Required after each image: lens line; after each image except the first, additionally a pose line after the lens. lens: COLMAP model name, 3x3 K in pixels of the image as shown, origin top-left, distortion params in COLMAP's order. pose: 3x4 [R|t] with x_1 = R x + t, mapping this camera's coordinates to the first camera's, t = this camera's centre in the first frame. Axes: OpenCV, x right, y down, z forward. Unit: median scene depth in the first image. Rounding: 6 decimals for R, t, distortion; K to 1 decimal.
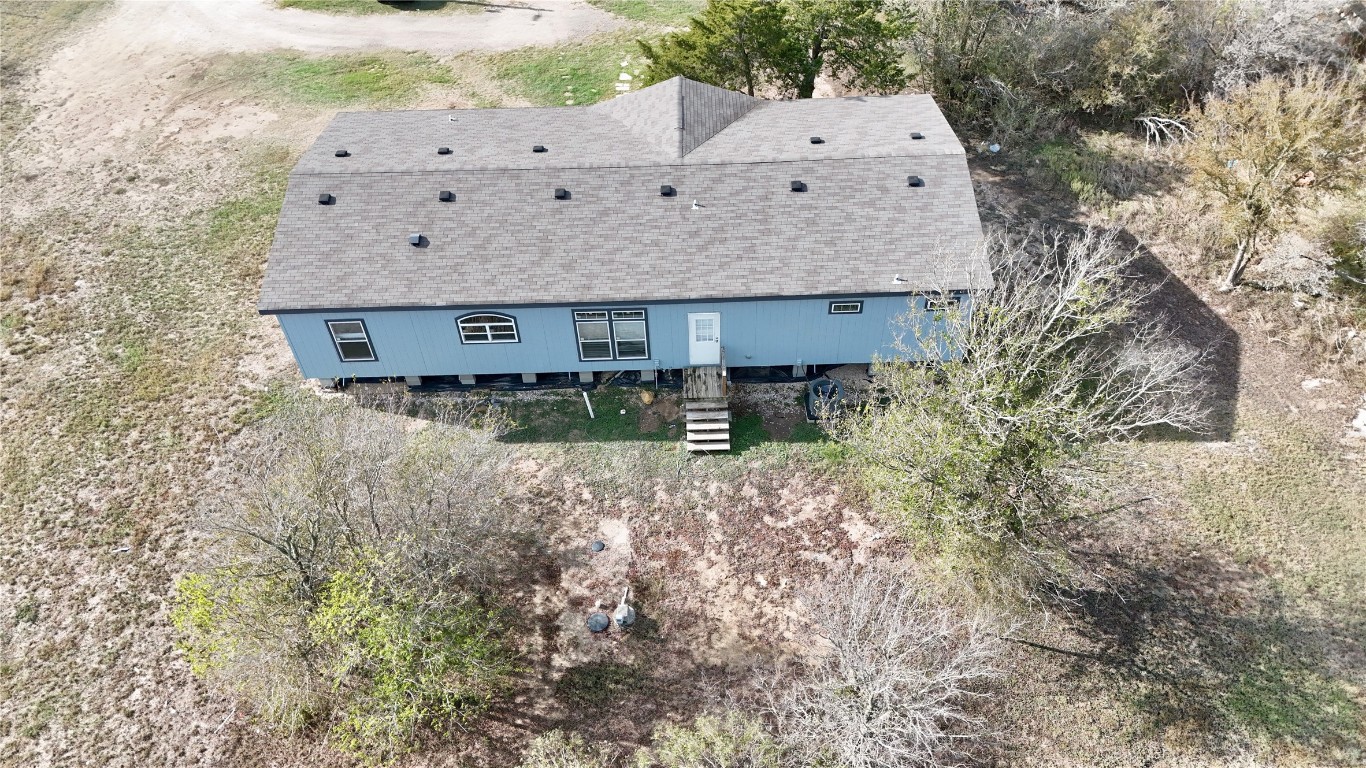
lens RADIAL K [[1045.4, 0, 677.9], [0, 1045.4, 382.0], [0, 0, 1]] dist [0.063059, -0.033937]
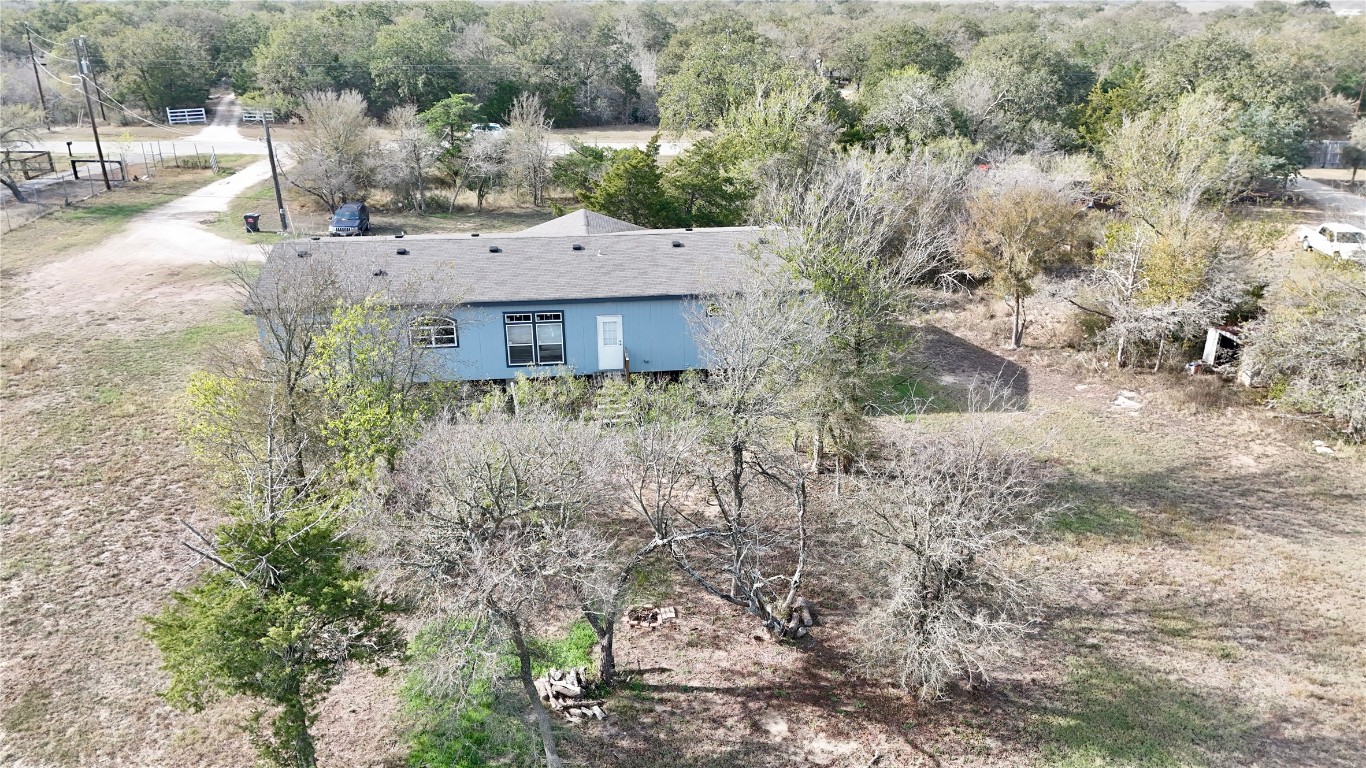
lens RADIAL K [[1045.4, 0, 689.1], [0, 1045.4, 386.6], [0, 0, 1]] dist [0.063059, -0.033937]
pose [[0.993404, -0.015066, 0.113673, -0.023403], [0.060995, 0.908874, -0.412587, 0.528919], [-0.097098, 0.416799, 0.903798, -0.114096]]
